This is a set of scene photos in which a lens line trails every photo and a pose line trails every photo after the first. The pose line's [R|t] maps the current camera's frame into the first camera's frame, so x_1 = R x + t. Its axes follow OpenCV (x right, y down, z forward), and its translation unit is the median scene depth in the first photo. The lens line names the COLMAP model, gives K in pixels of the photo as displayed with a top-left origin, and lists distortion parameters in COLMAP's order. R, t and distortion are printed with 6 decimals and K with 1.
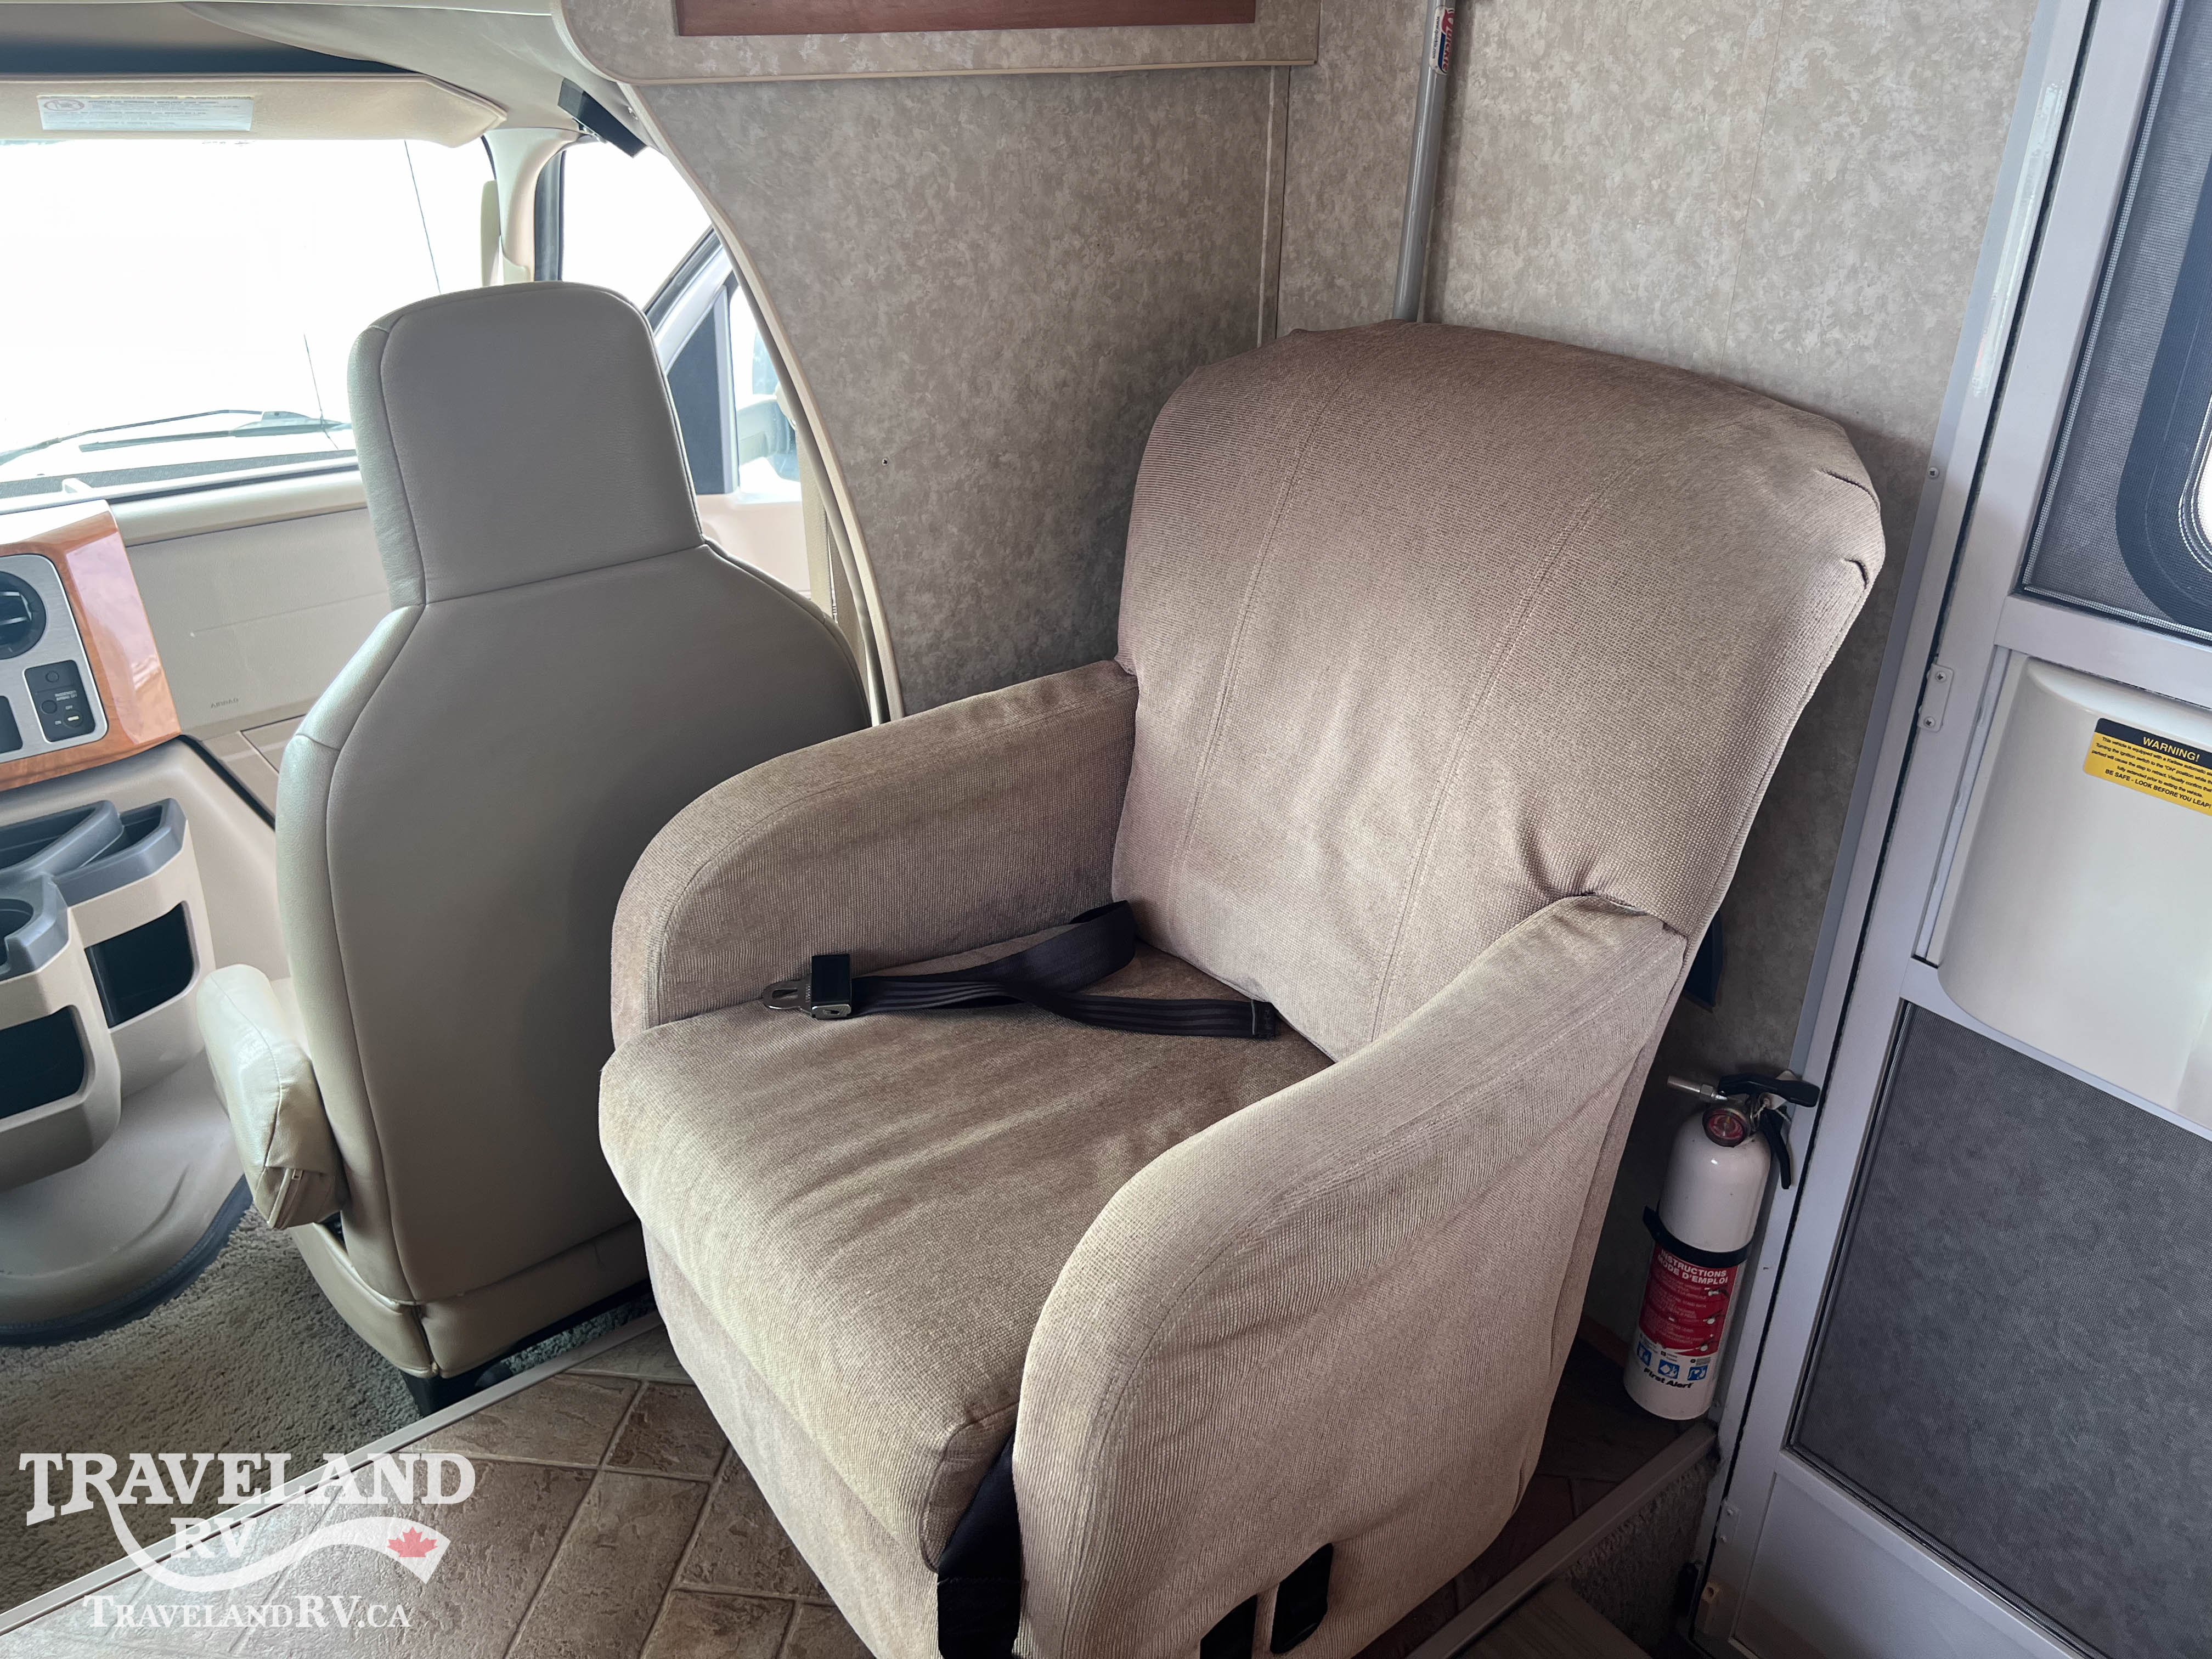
lens RADIAL K [[1673.1, 0, 1130.1], [0, 1673.1, 818.7], [0, 0, 1]] dist [0.050888, -0.063475]
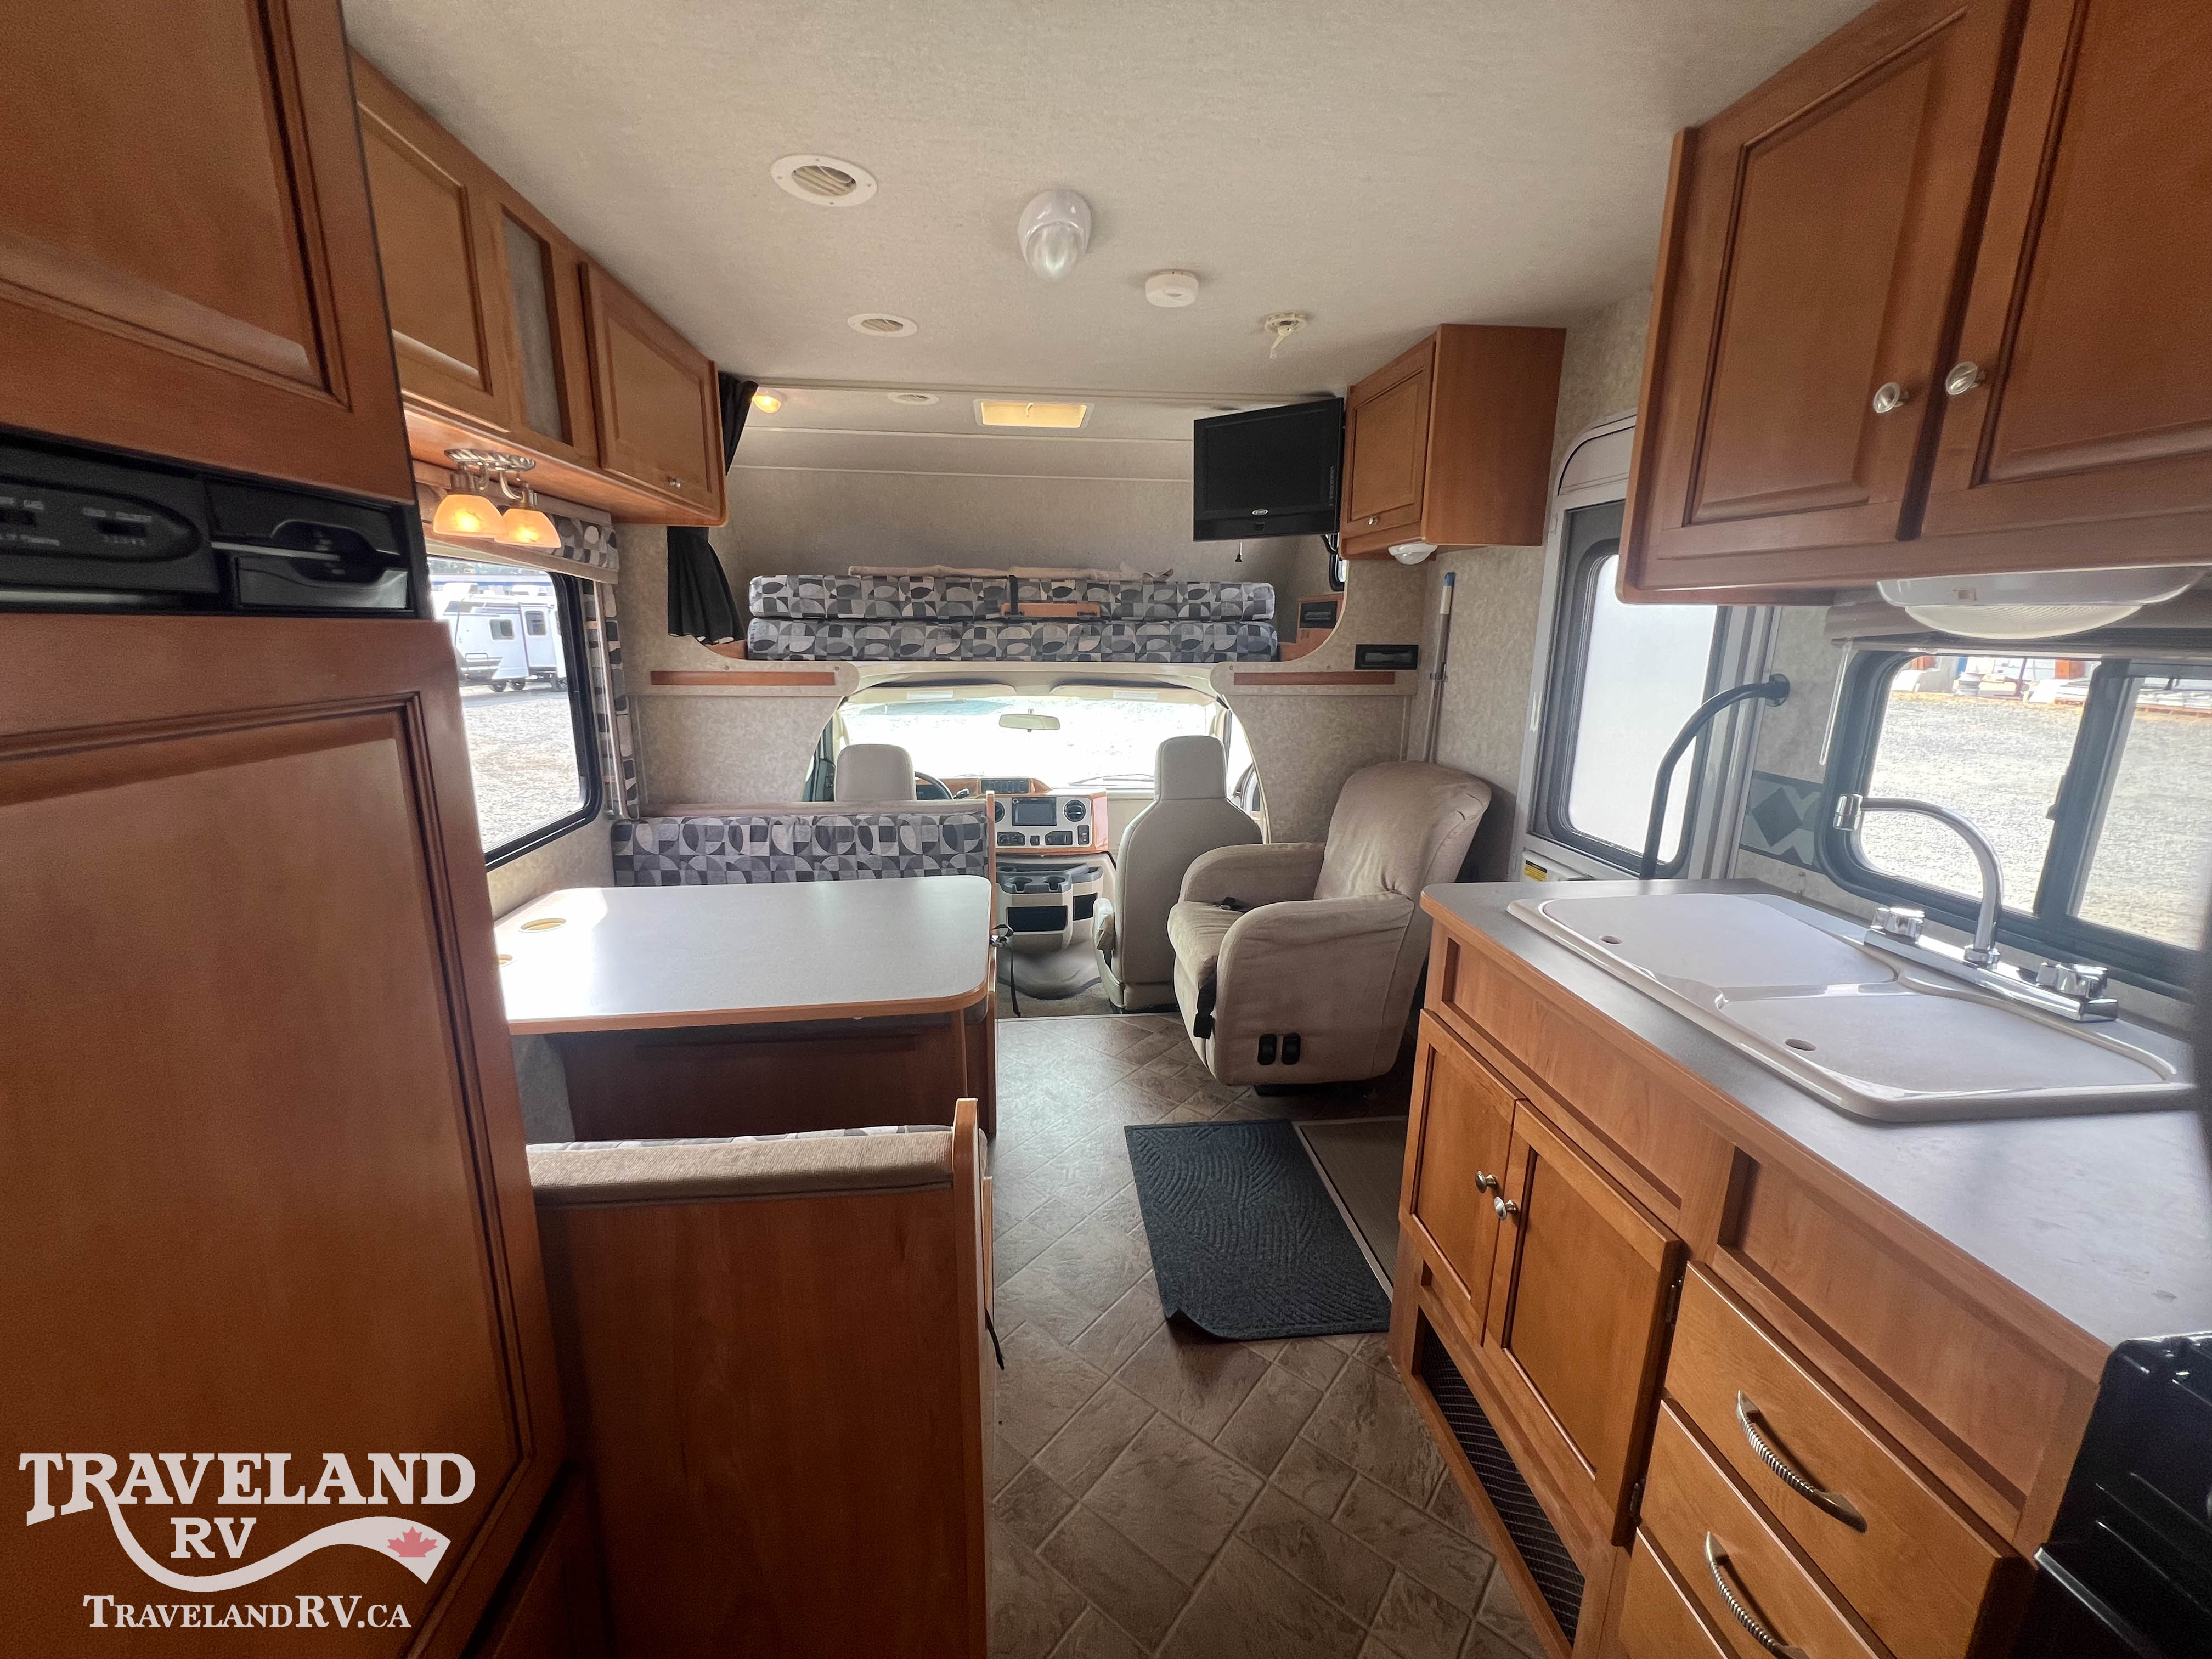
lens RADIAL K [[889.0, 0, 1097.3], [0, 889.0, 835.3], [0, 0, 1]] dist [-0.001876, 0.001440]
pose [[0.844217, 0.120452, -0.522291, 0.571307], [-0.242276, 0.954952, -0.171374, 0.339356], [0.478121, 0.271215, 0.835370, -0.853821]]
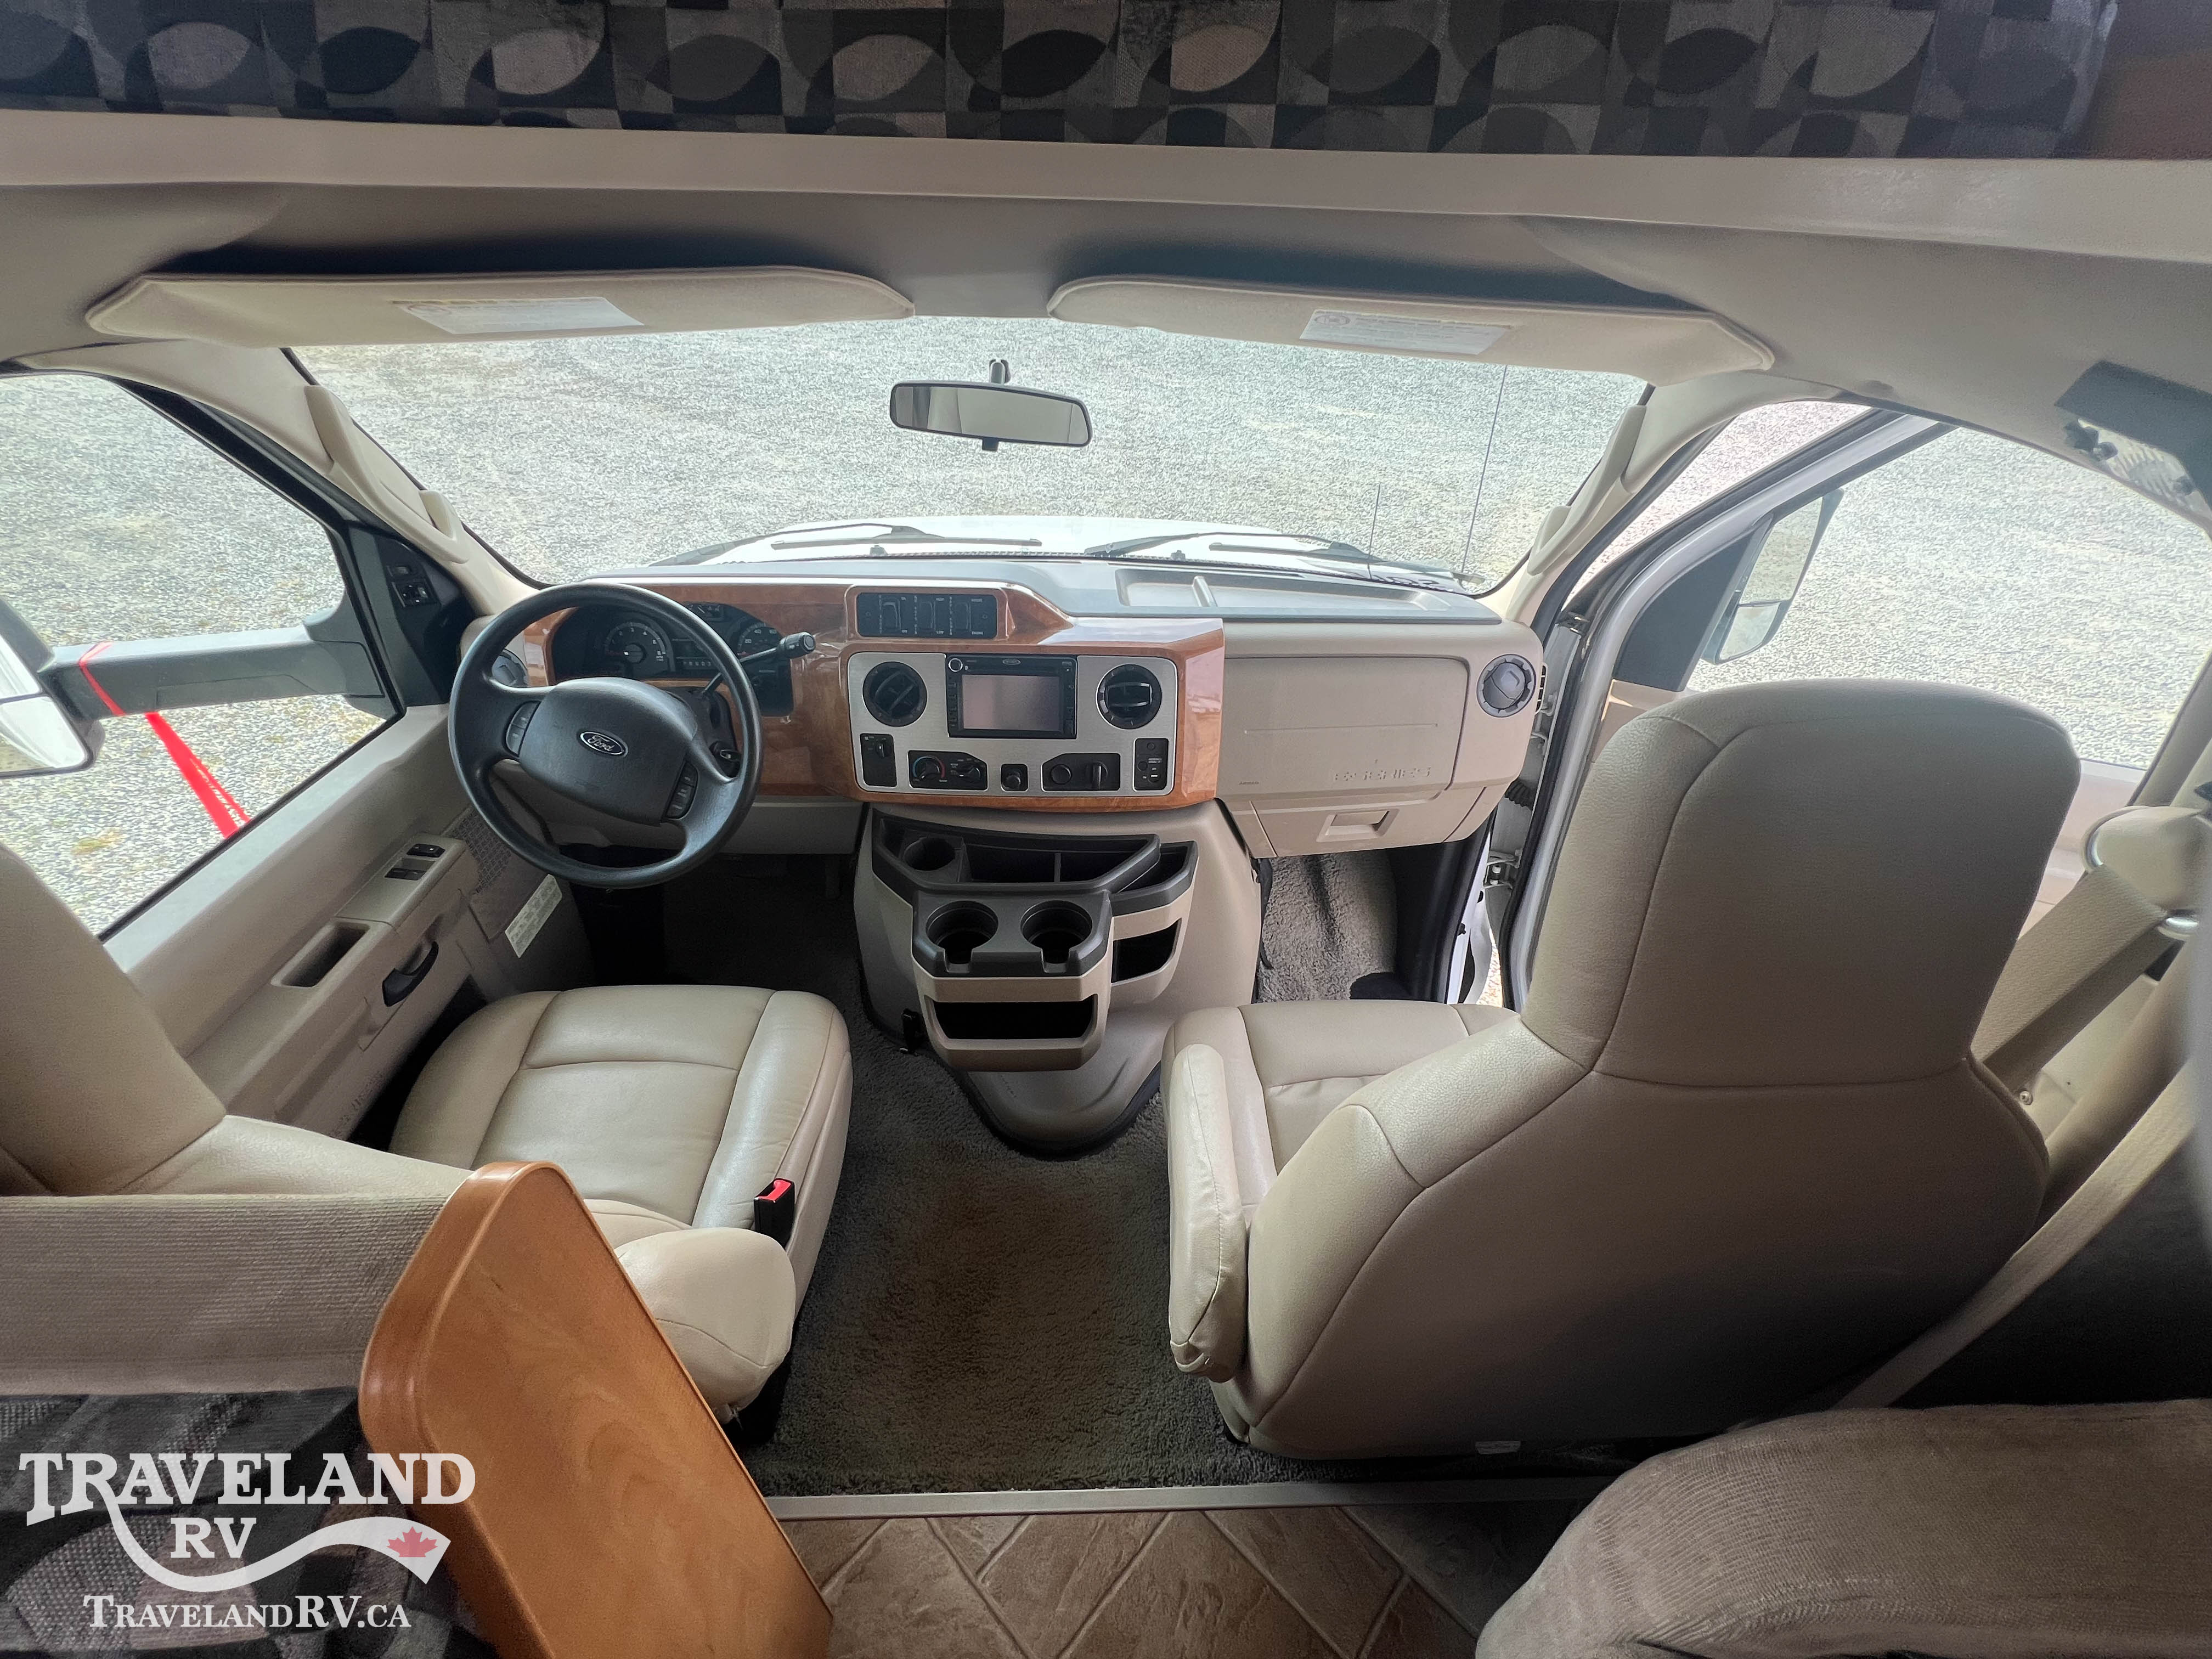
lens RADIAL K [[890.7, 0, 1100.8], [0, 890.7, 831.4], [0, 0, 1]] dist [-0.001163, 0.000093]
pose [[0.799343, 0.362446, -0.479253, -0.371827], [-0.281698, 0.930555, 0.233911, -0.219834], [0.530751, -0.051970, 0.845933, 0.452564]]
